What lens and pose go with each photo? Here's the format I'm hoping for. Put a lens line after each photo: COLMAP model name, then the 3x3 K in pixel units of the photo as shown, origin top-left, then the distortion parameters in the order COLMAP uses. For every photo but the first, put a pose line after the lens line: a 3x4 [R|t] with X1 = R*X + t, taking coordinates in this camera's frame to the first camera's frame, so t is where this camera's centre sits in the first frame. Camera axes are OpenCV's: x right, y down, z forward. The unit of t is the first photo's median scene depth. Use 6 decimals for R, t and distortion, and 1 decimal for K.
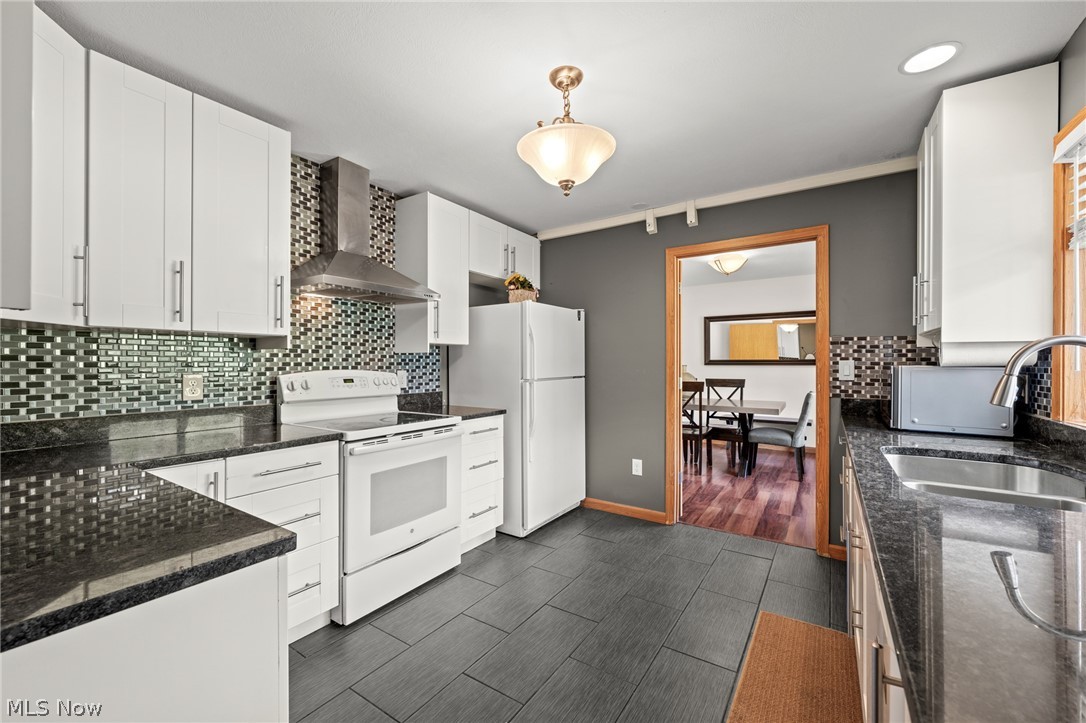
lens RADIAL K [[449.1, 0, 543.5], [0, 449.1, 360.9], [0, 0, 1]] dist [-0.000733, 0.000017]
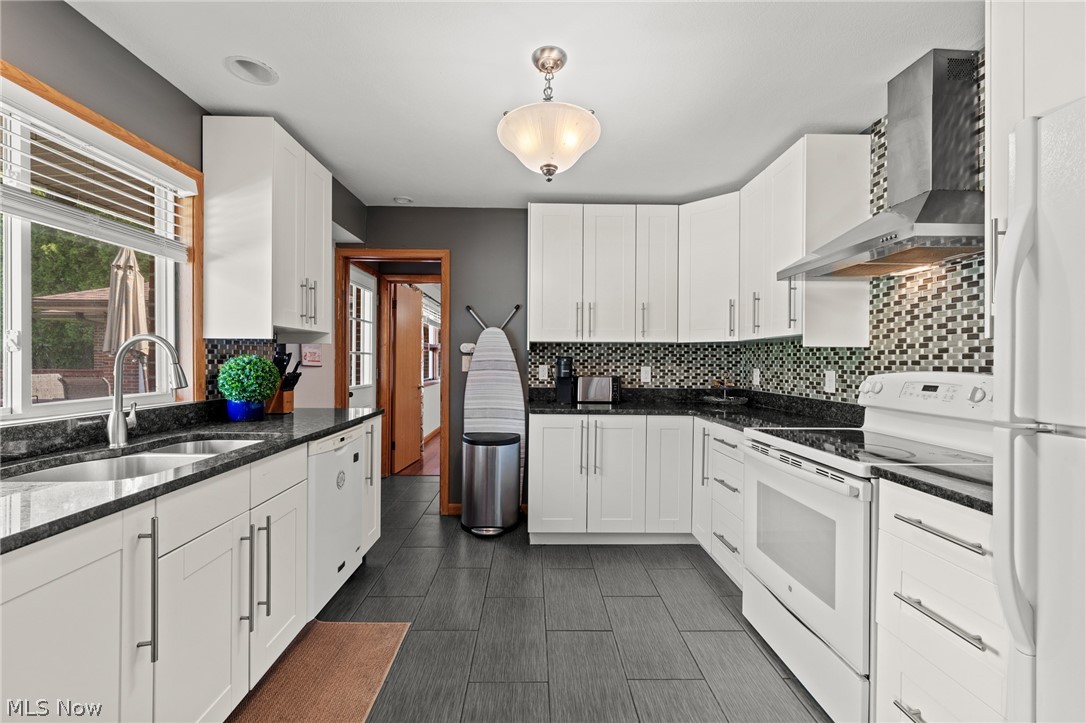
lens RADIAL K [[449.1, 0, 542.0], [0, 449.1, 360.4], [0, 0, 1]] dist [-0.000733, 0.000017]
pose [[-0.823974, -0.002428, -0.566622, 0.419823], [-0.000675, 0.999994, -0.003303, 0.005965], [0.566627, -0.002339, -0.823971, 1.249915]]
